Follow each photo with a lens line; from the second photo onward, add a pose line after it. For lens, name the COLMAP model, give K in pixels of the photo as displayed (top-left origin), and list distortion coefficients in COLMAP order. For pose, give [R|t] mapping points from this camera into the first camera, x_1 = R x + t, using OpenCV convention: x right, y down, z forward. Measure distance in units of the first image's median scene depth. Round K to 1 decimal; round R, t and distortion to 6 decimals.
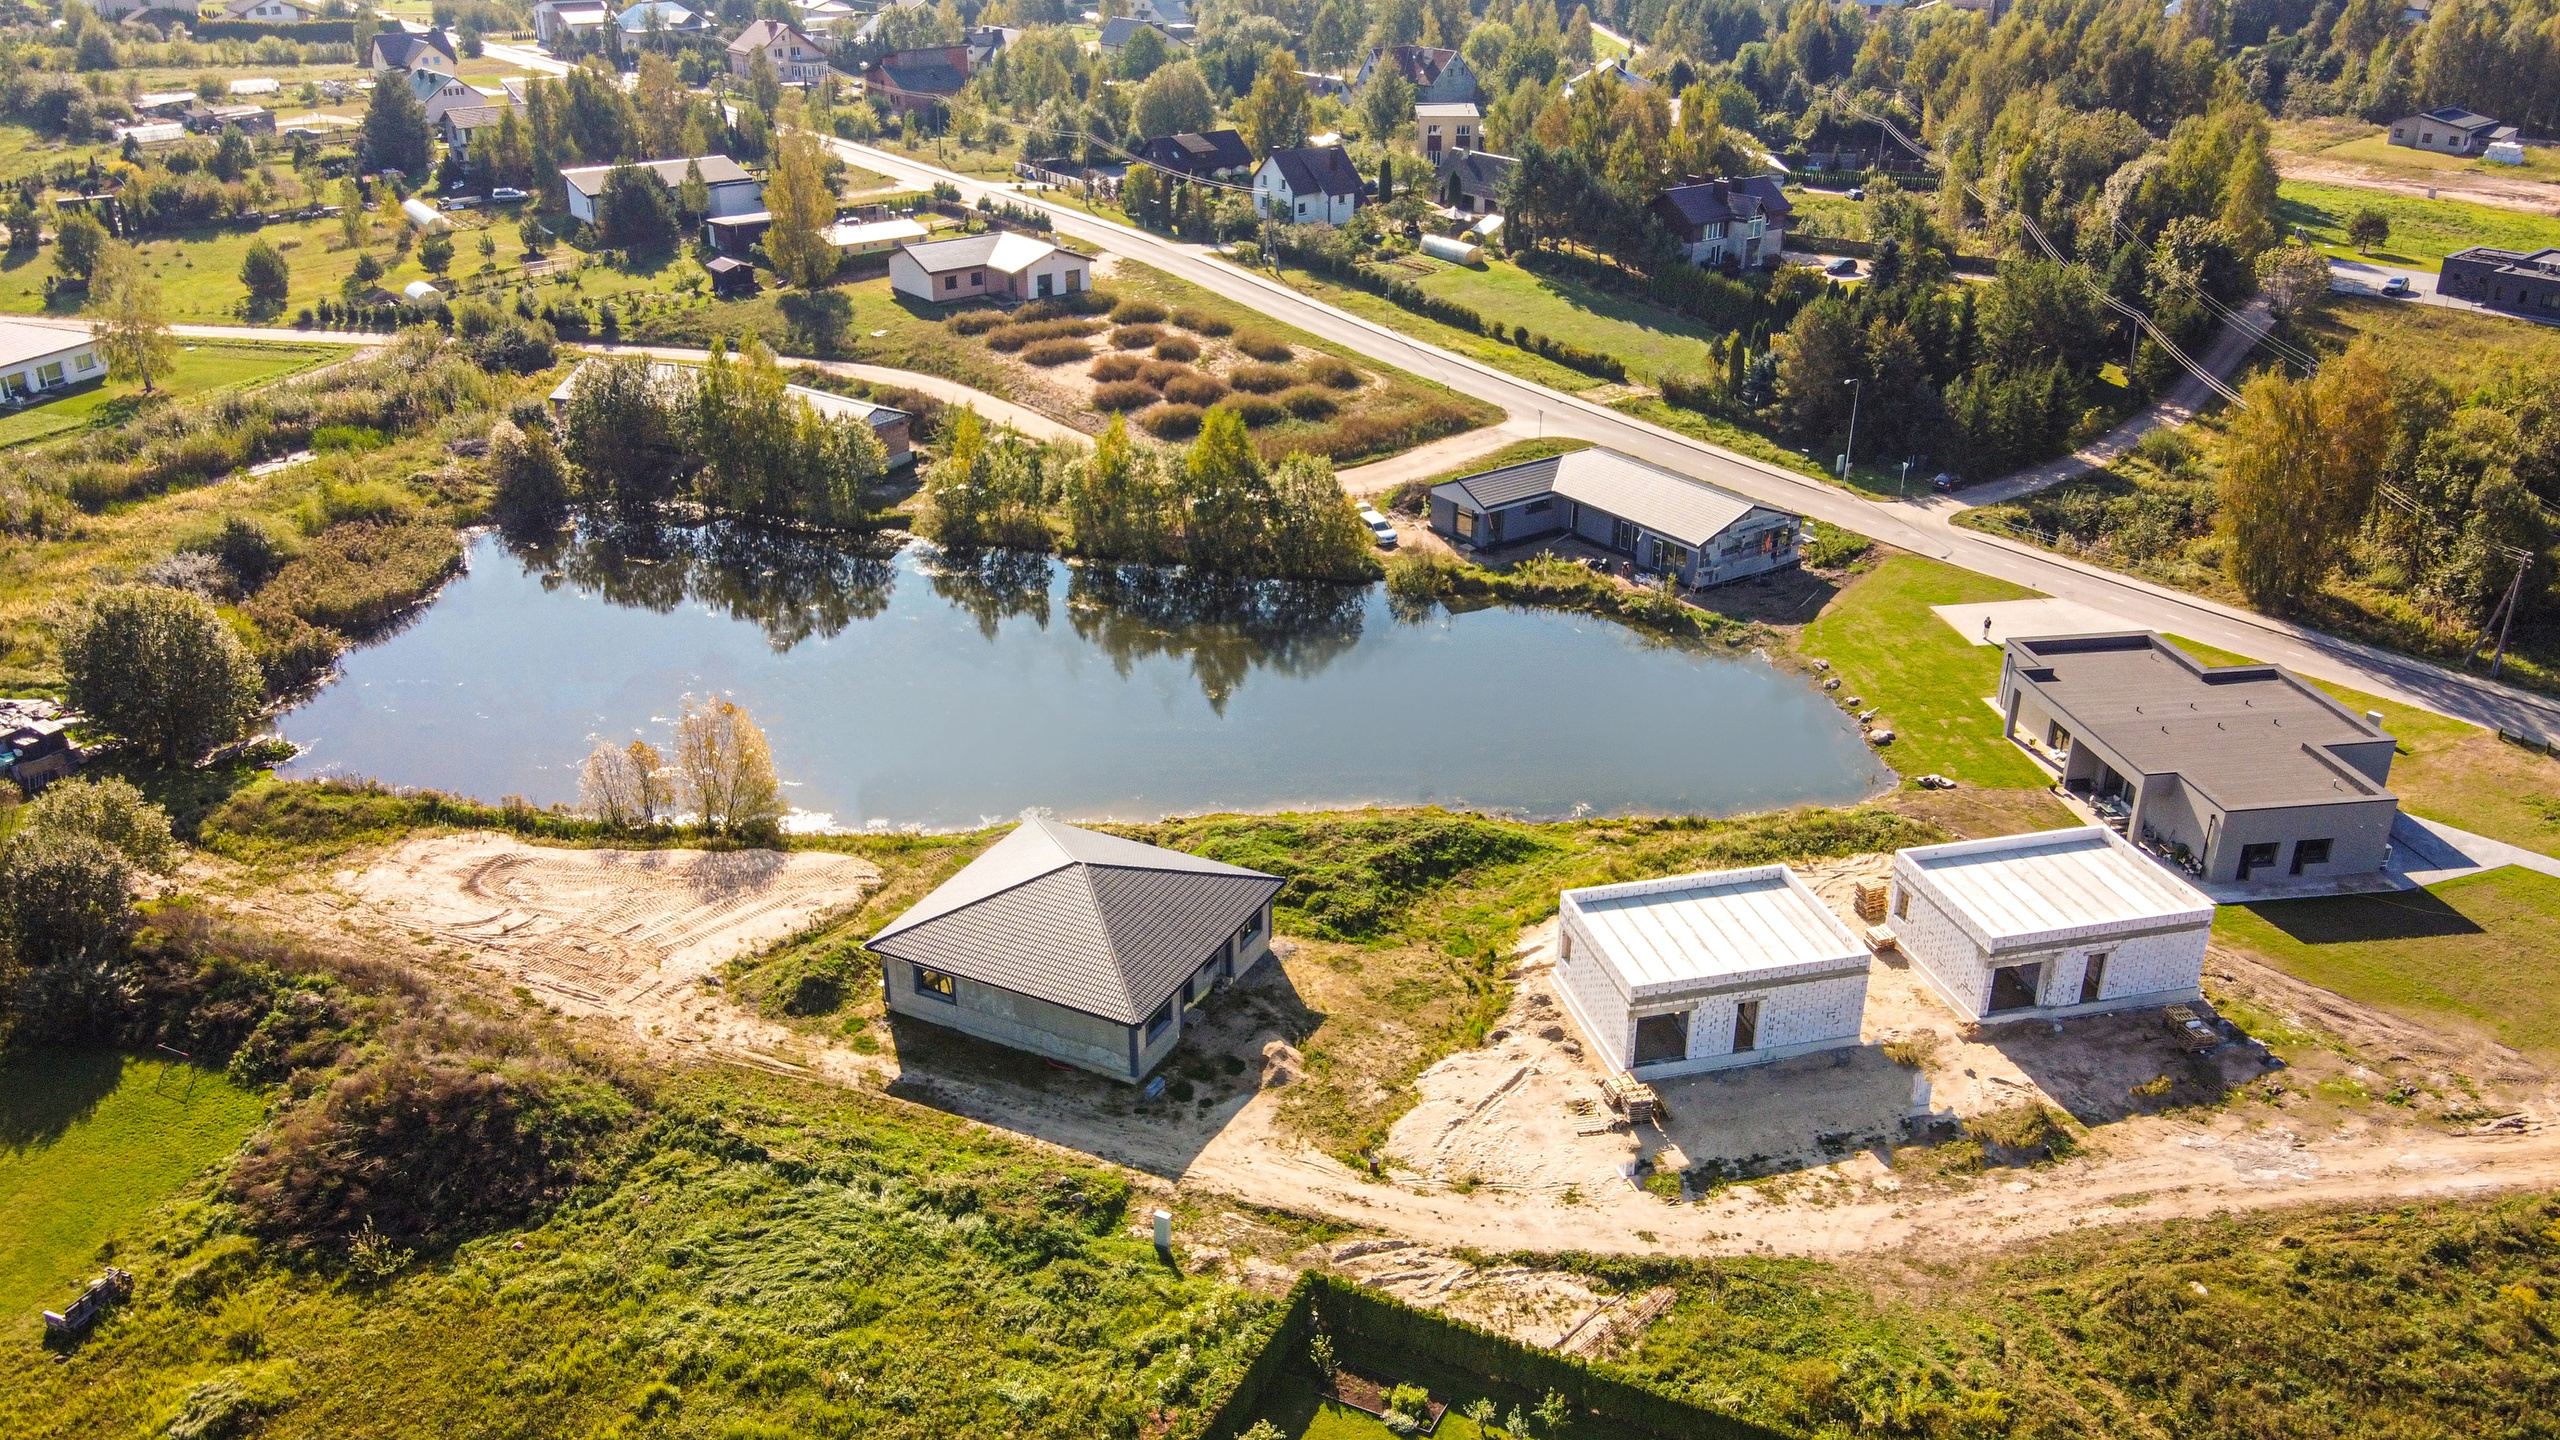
lens RADIAL K [[1978.7, 0, 1280.0], [0, 1978.7, 720.0], [0, 0, 1]] dist [-0.014987, 0.052713]
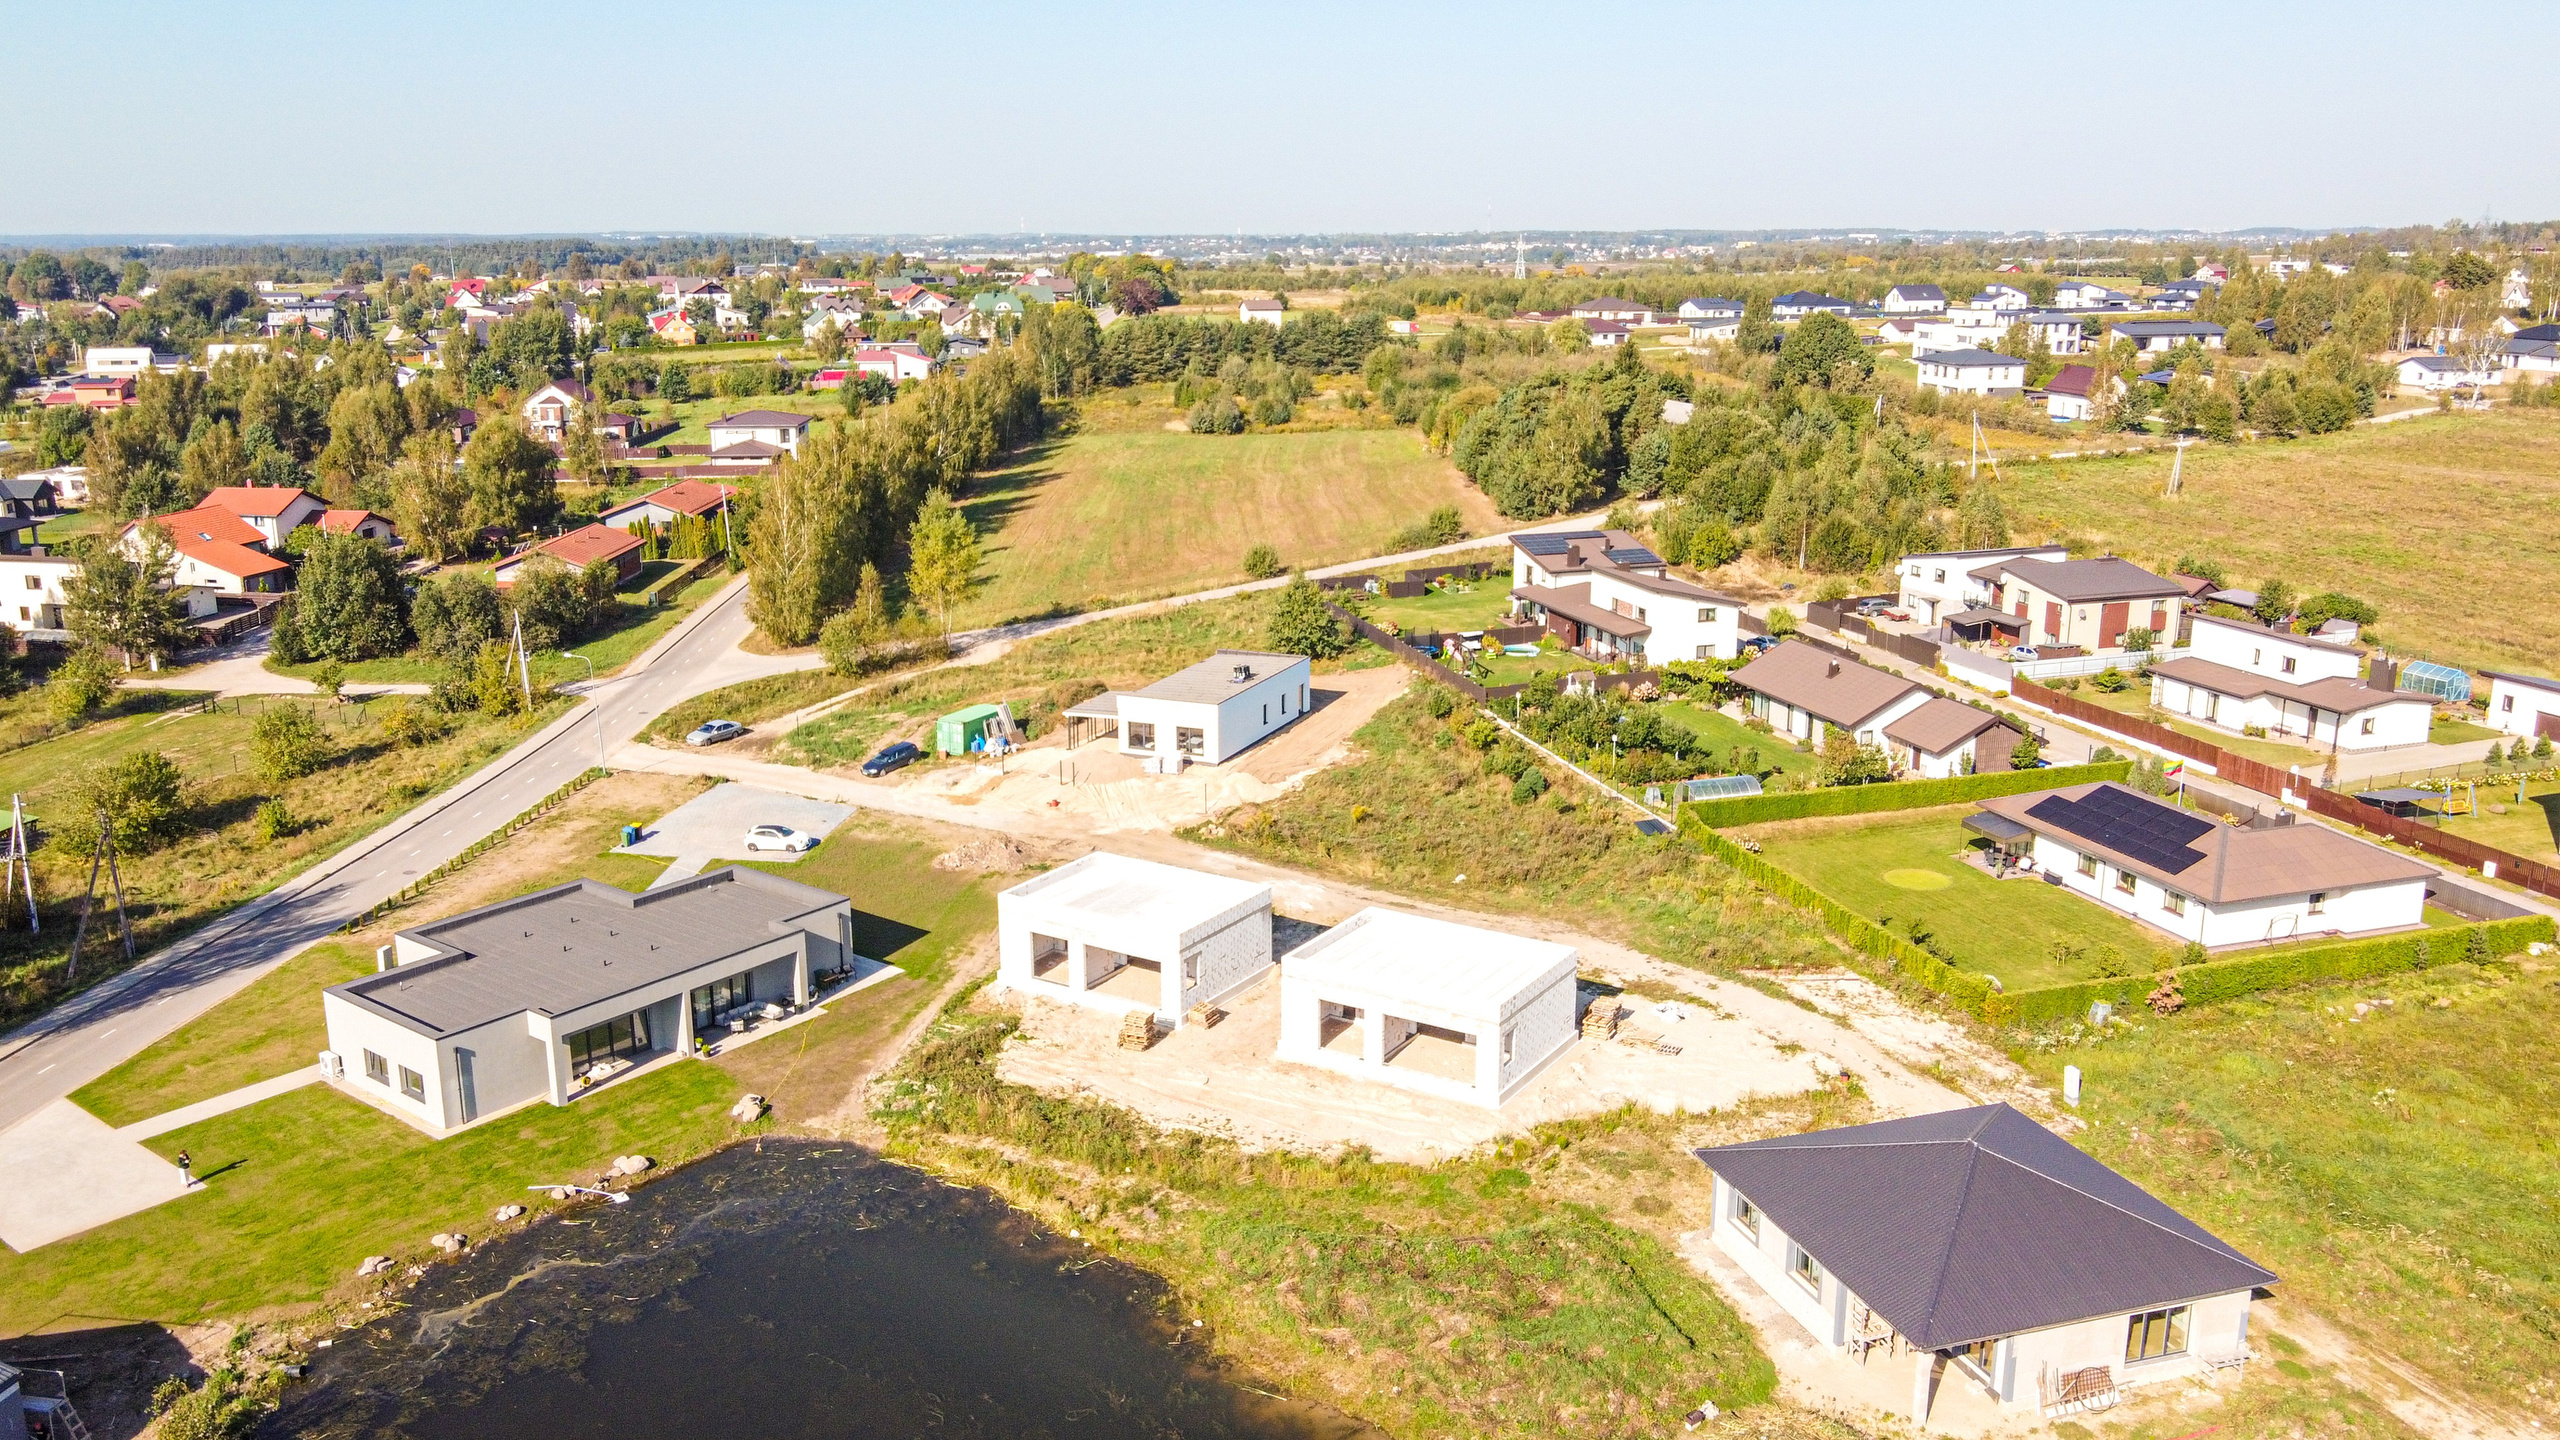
lens RADIAL K [[1978.7, 0, 1280.0], [0, 1978.7, 720.0], [0, 0, 1]] dist [-0.014987, 0.052713]
pose [[-0.696015, -0.174913, 0.696397, -0.254749], [0.301154, 0.809333, 0.504268, -0.322594], [-0.651820, 0.560701, -0.510632, 0.888929]]
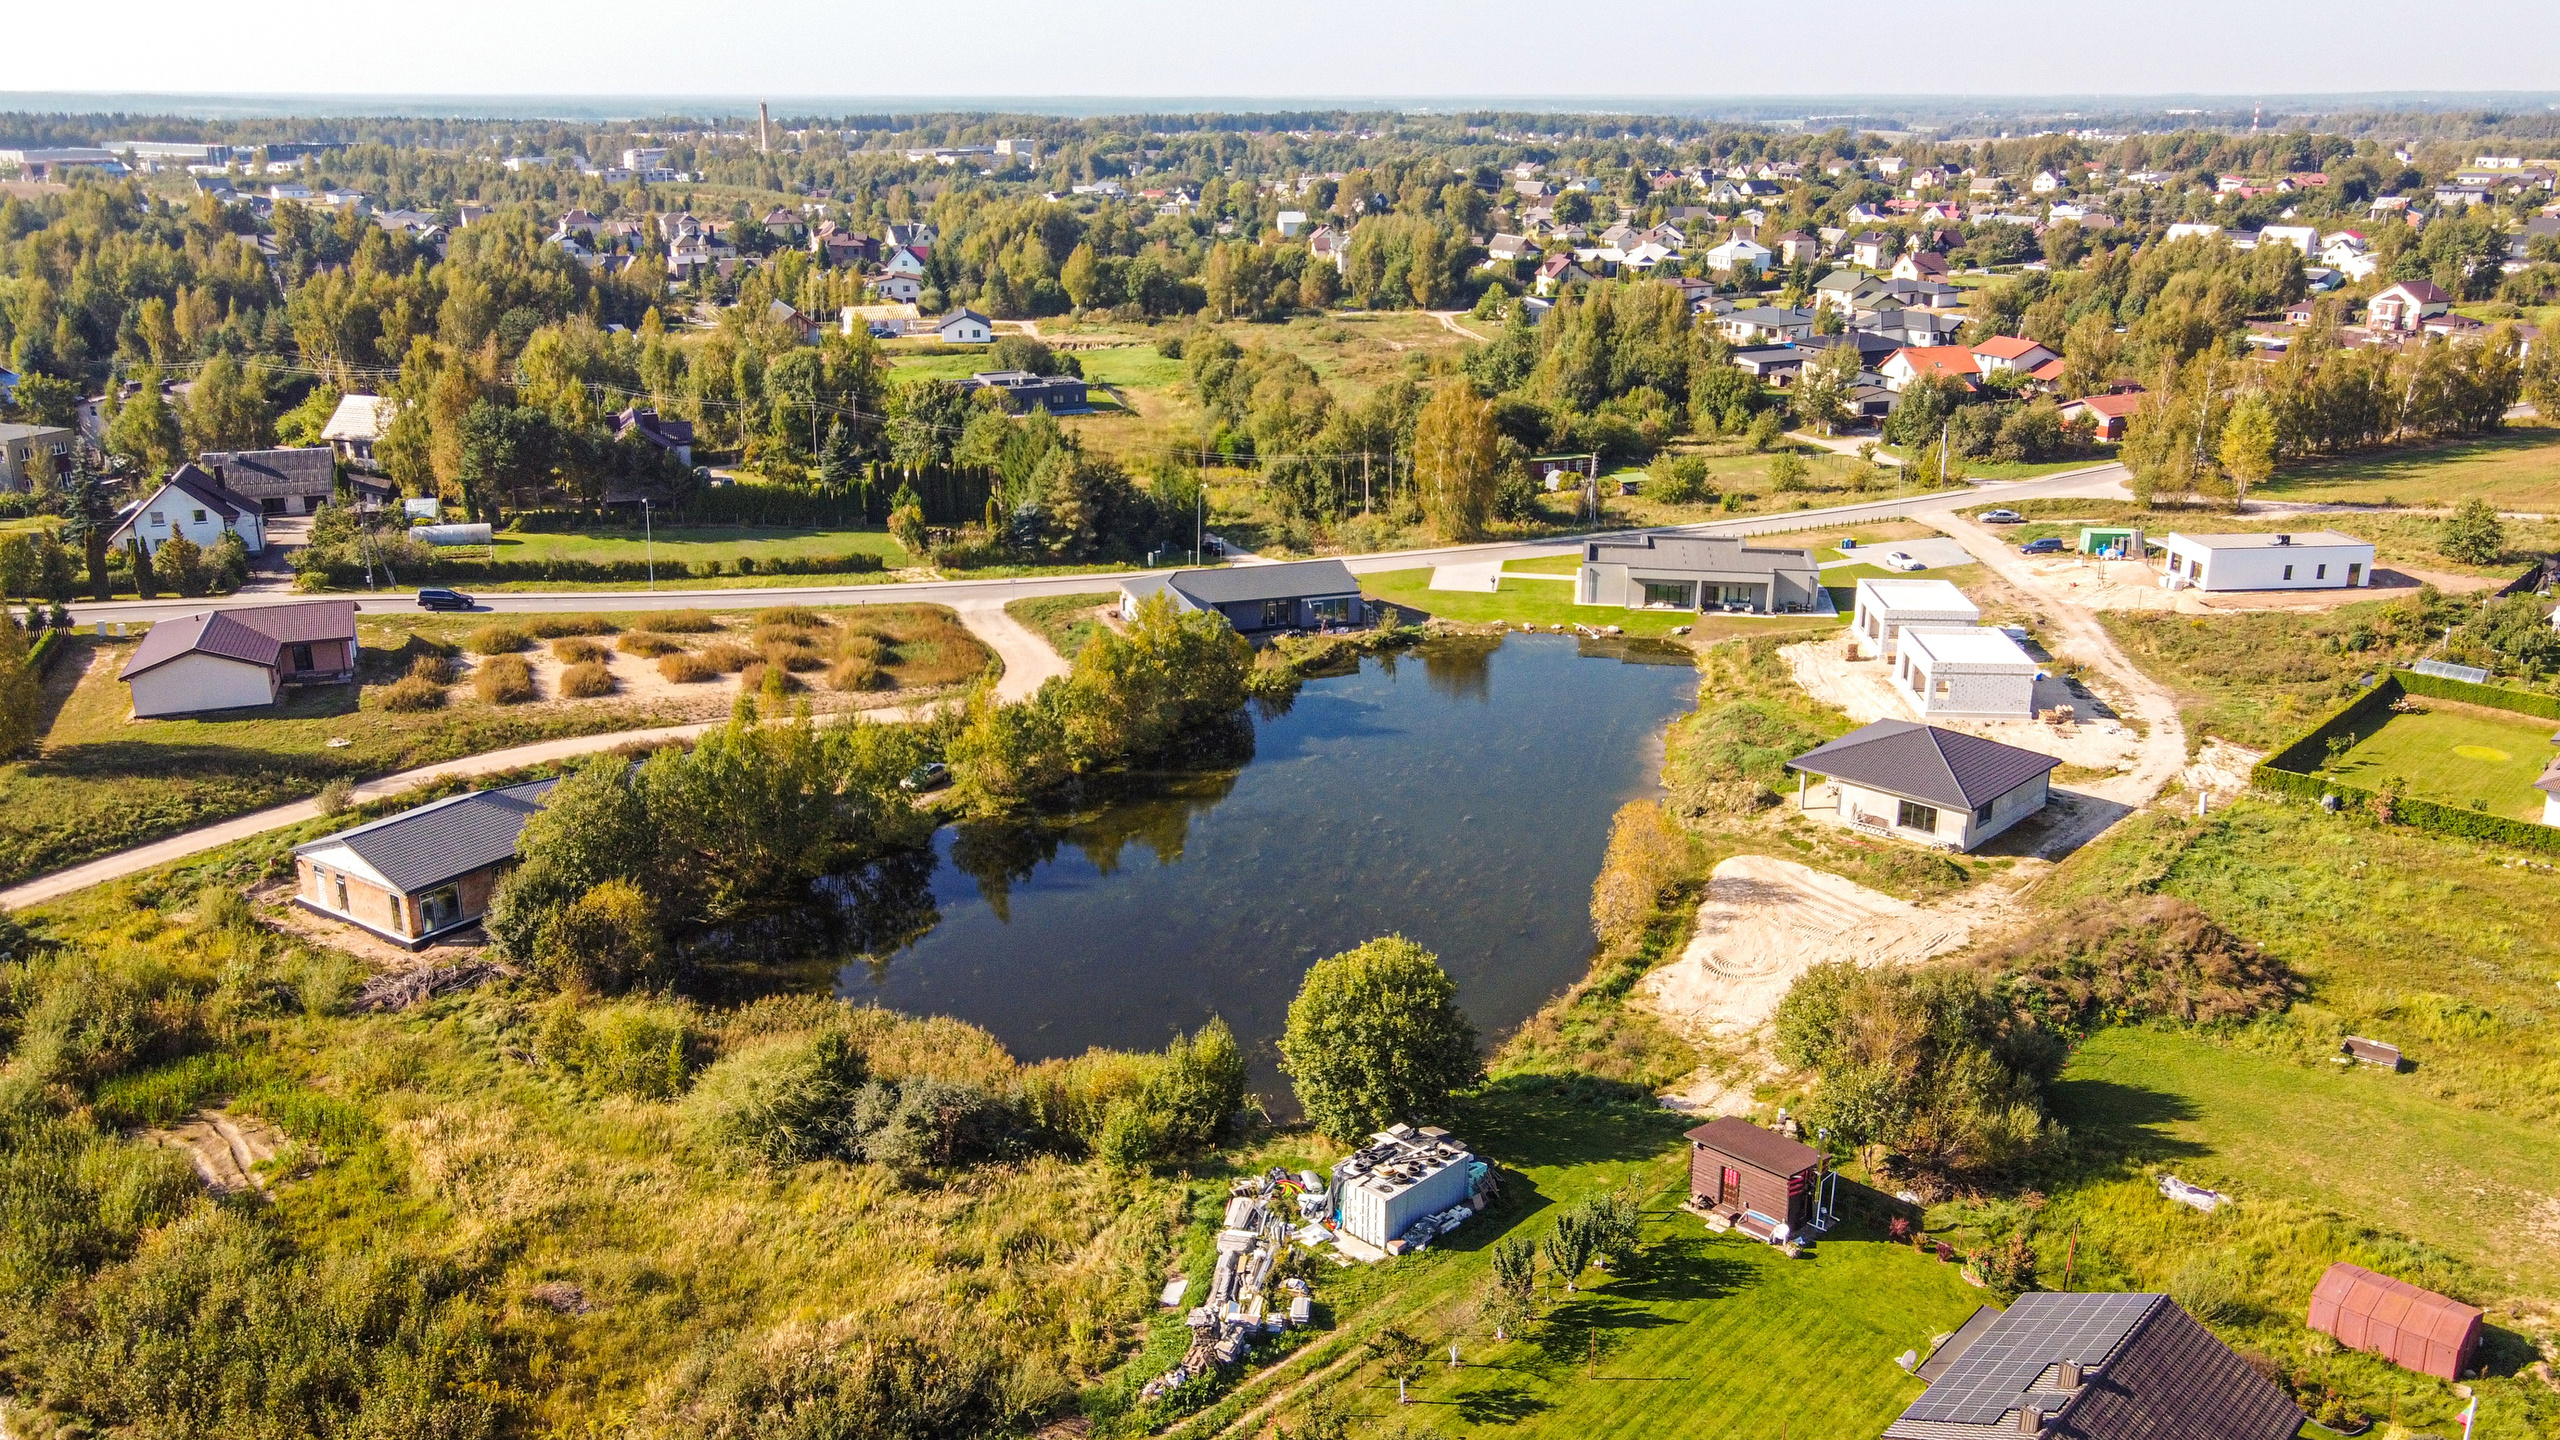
lens RADIAL K [[1978.7, 0, 1280.0], [0, 1978.7, 720.0], [0, 0, 1]] dist [-0.014987, 0.052713]
pose [[0.300192, -0.295134, 0.907073, -0.999123], [0.399409, 0.902445, 0.161446, -0.232923], [-0.866232, 0.313828, 0.388786, 0.501338]]
